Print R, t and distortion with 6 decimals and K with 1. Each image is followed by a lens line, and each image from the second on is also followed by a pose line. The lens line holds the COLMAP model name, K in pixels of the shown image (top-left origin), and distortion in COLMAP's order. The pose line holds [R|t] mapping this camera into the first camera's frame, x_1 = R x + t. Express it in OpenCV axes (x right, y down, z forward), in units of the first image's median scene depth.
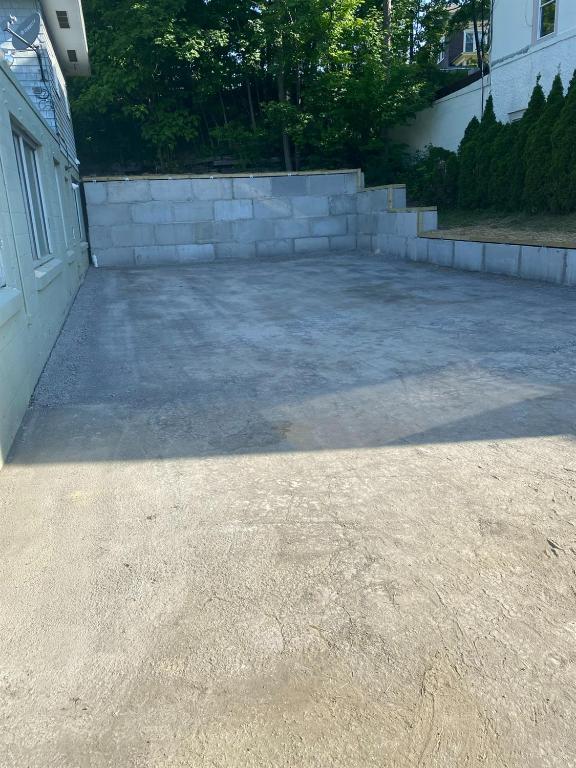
lens RADIAL K [[593.6, 0, 290.3], [0, 593.6, 382.4], [0, 0, 1]] dist [0.035508, -0.066257]
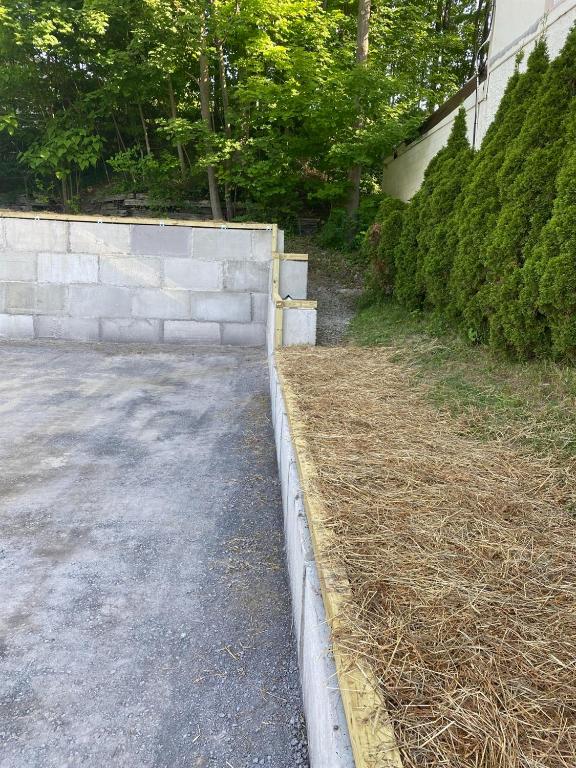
lens RADIAL K [[593.6, 0, 284.2], [0, 593.6, 386.6], [0, 0, 1]] dist [0.035508, -0.066257]
pose [[0.974485, 0.129554, -0.183290, 0.267452], [-0.143031, 0.987757, -0.062276, -0.151125], [0.172977, 0.086904, 0.981084, 0.399638]]
